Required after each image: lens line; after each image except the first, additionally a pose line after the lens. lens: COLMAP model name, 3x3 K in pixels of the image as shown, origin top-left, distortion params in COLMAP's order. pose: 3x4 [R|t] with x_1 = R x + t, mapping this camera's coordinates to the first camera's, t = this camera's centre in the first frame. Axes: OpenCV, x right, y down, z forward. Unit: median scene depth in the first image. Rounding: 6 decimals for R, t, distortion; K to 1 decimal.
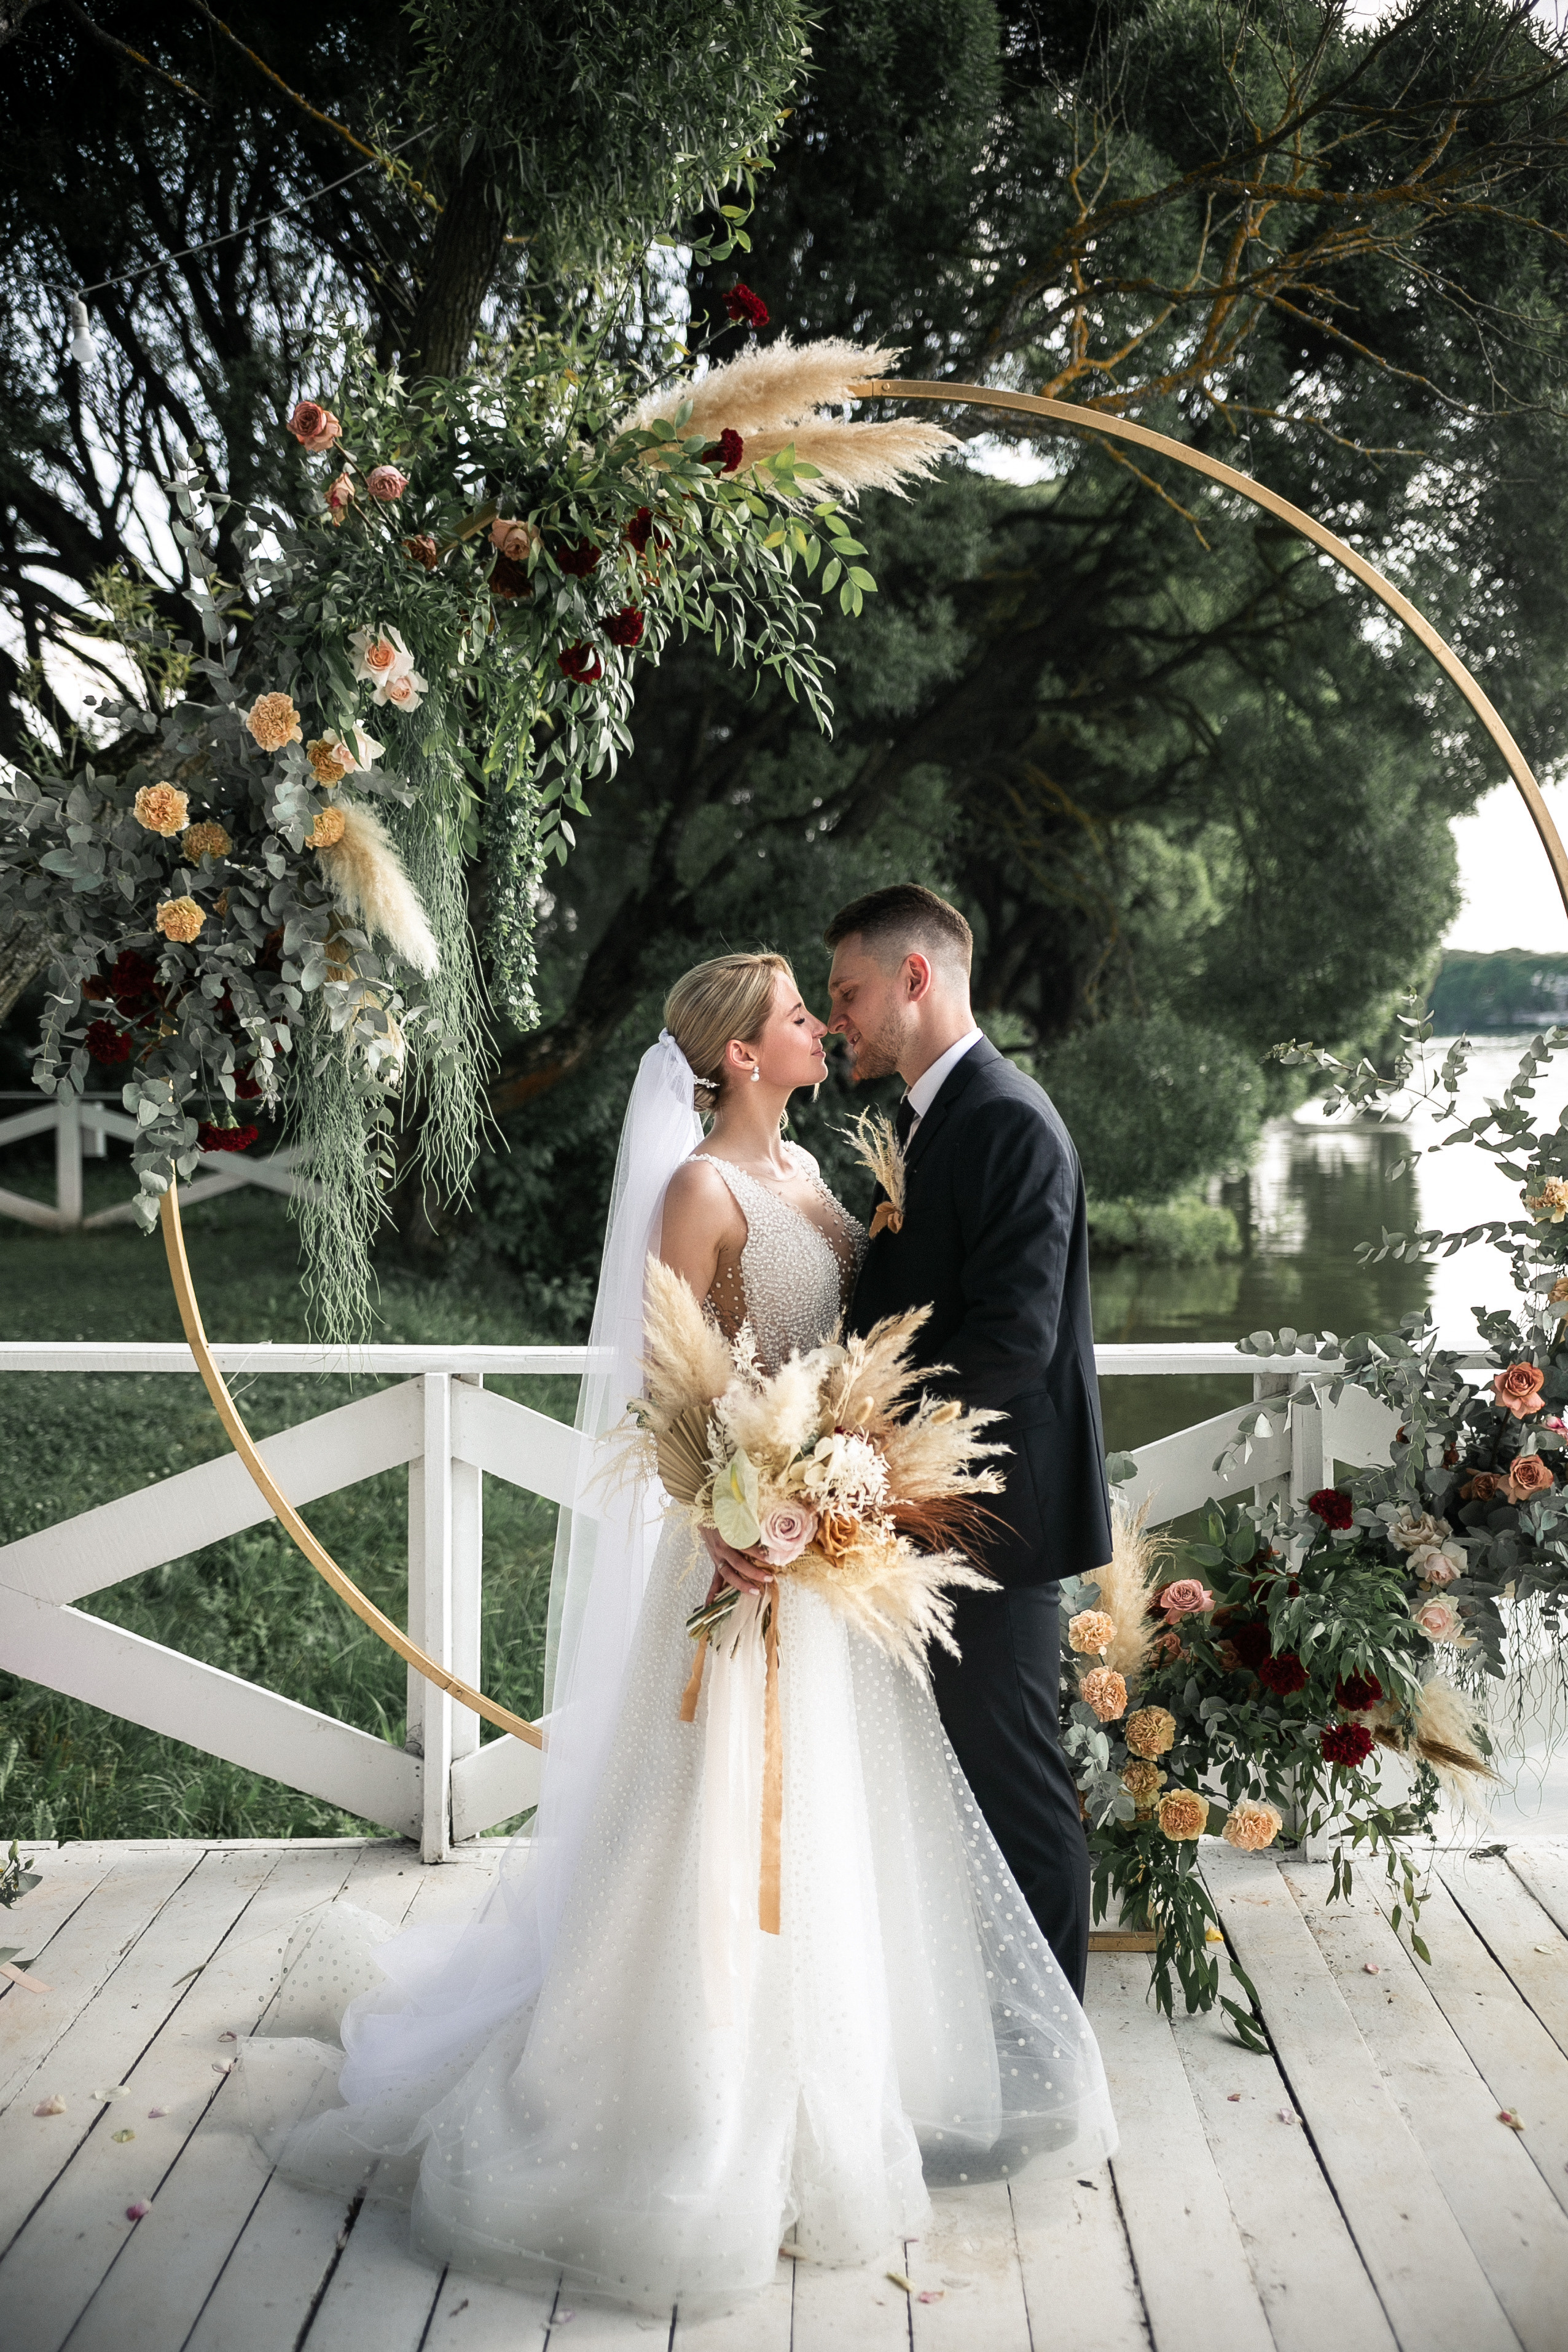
lens RADIAL K [[2263.8, 0, 788.4], [0, 2263.8, 1168.1], [0, 0, 1]] dist [0.074812, 0.309681]
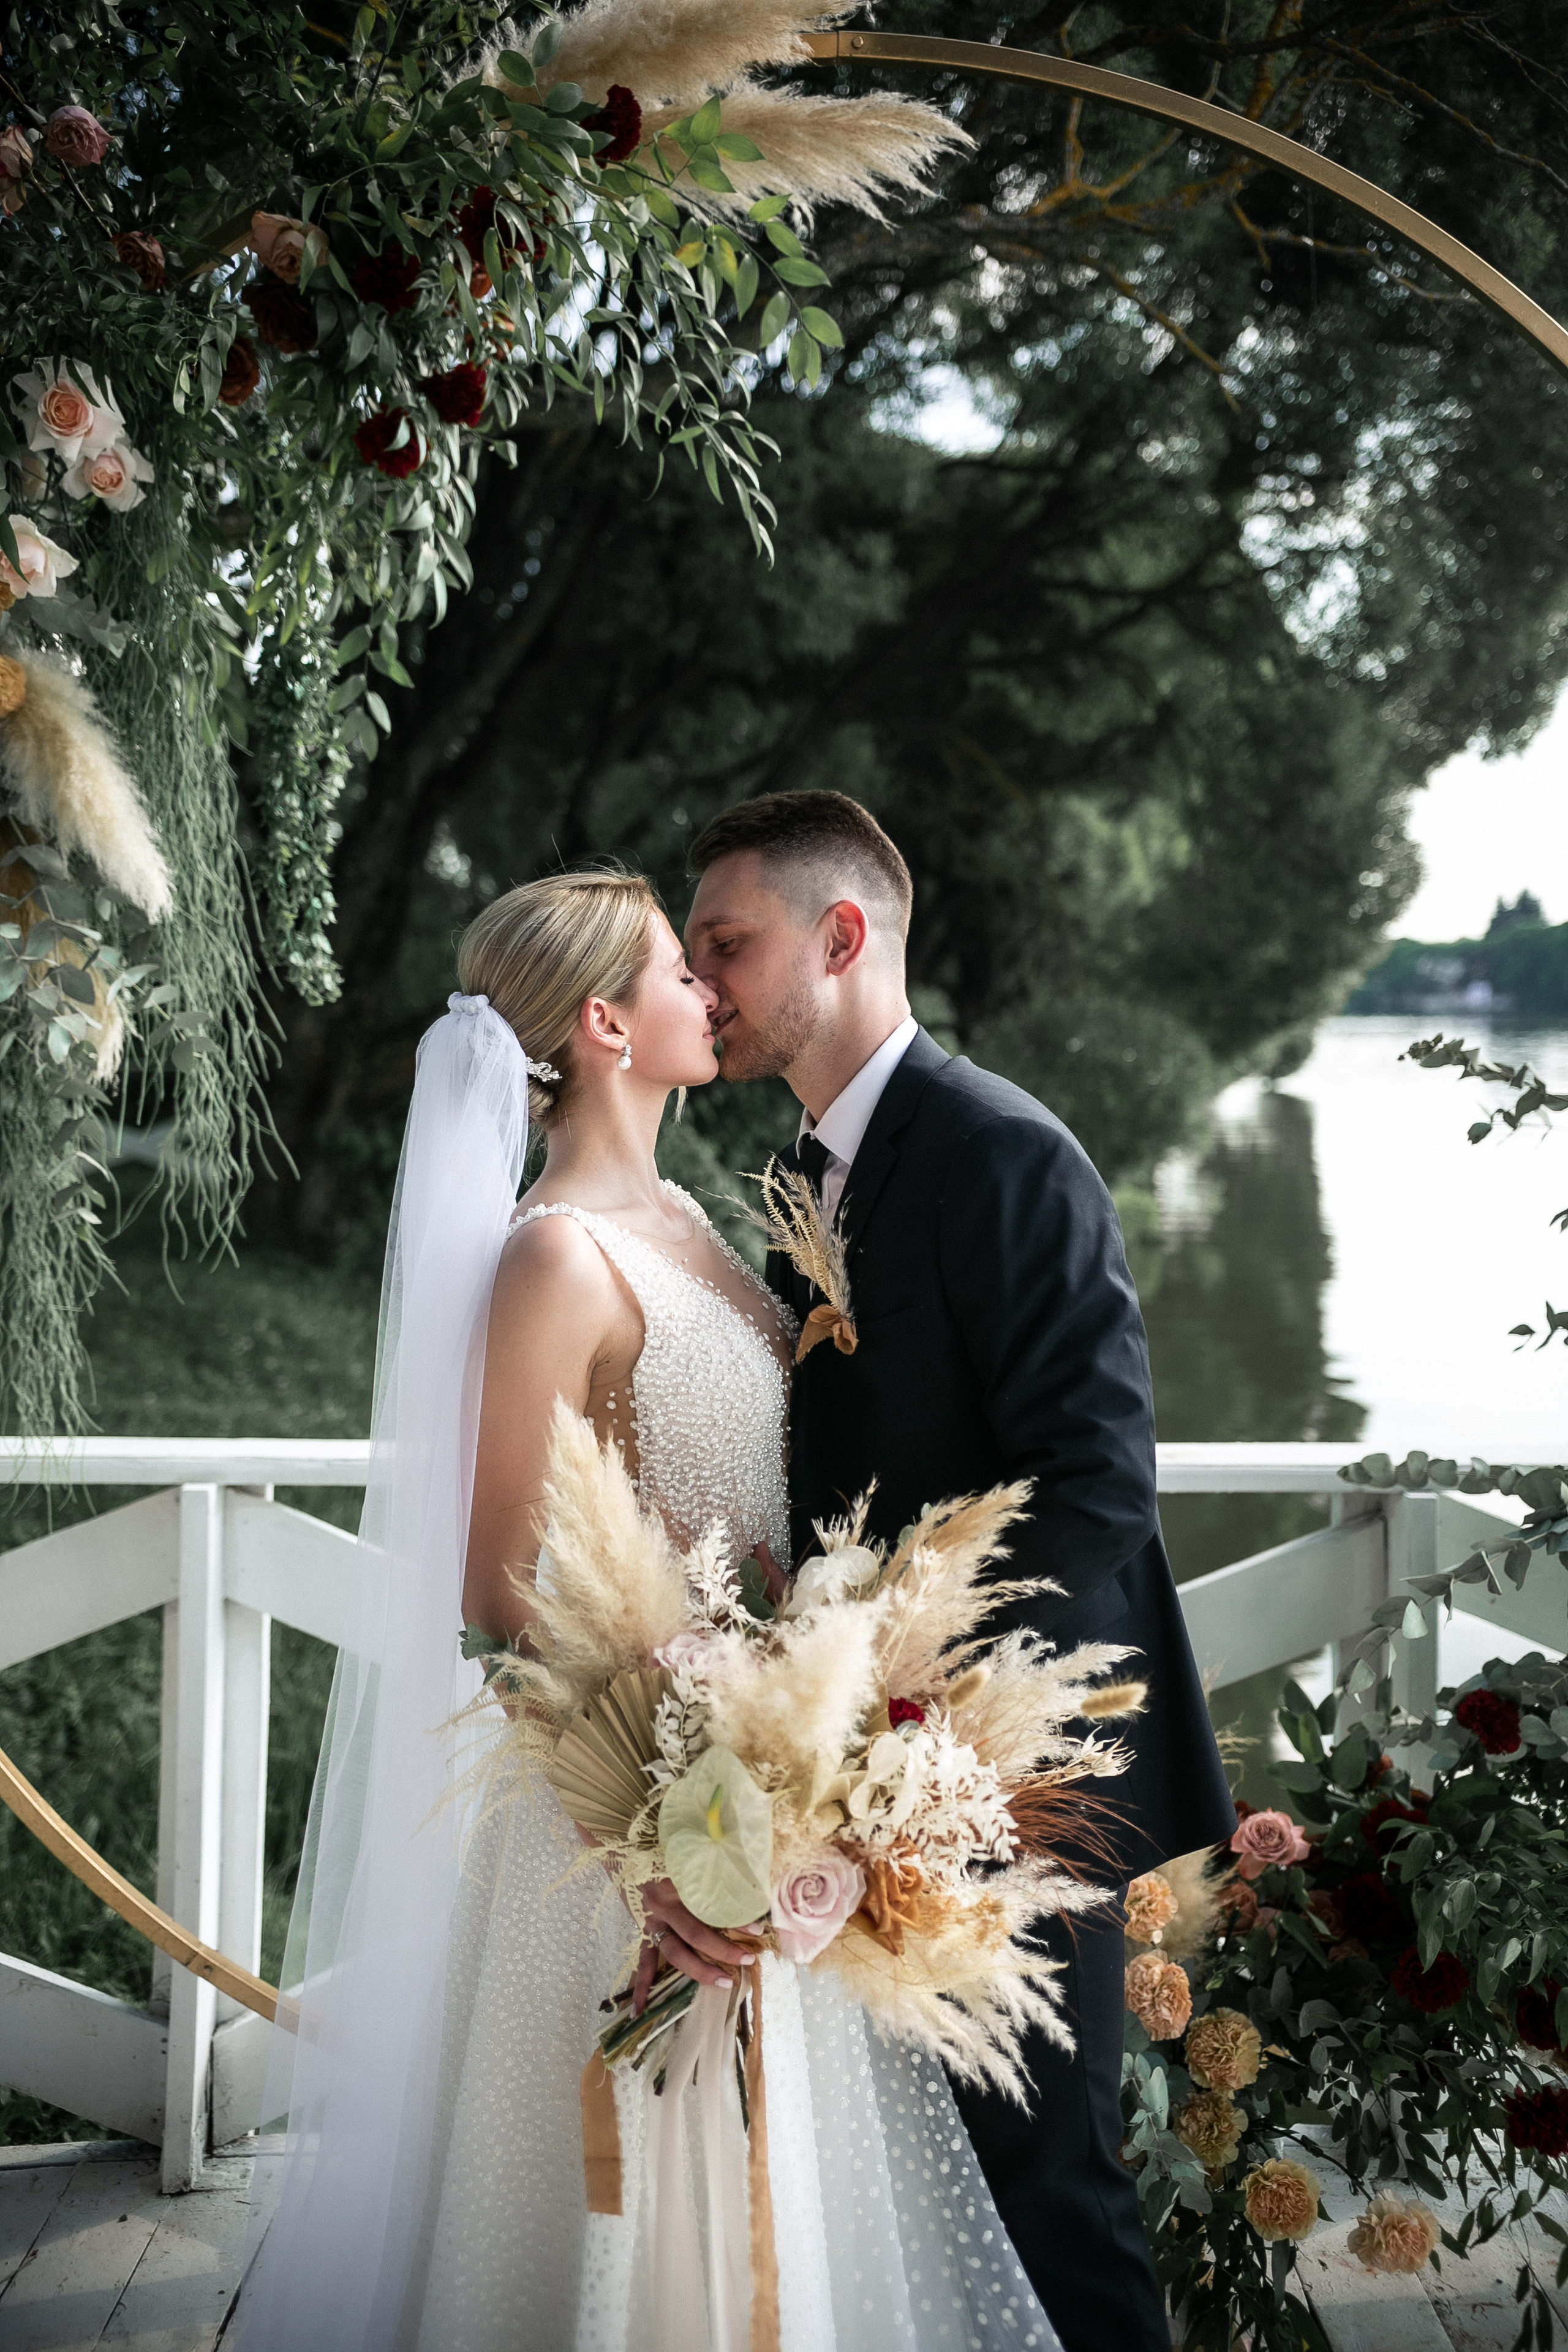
lens RADIAL K [[2263.8, 0, 788.4], [0, 2263.8, 1168.1], [0, 0, 1]] dist [0.074812, 0.309681]
pose [[0.999216, 0.011588, 0.037859, 0.000546], [-0.011994, 0.999873, 0.010529, -0.020882], [-0.037732, -0.010975, 0.999228, 0.320035]]
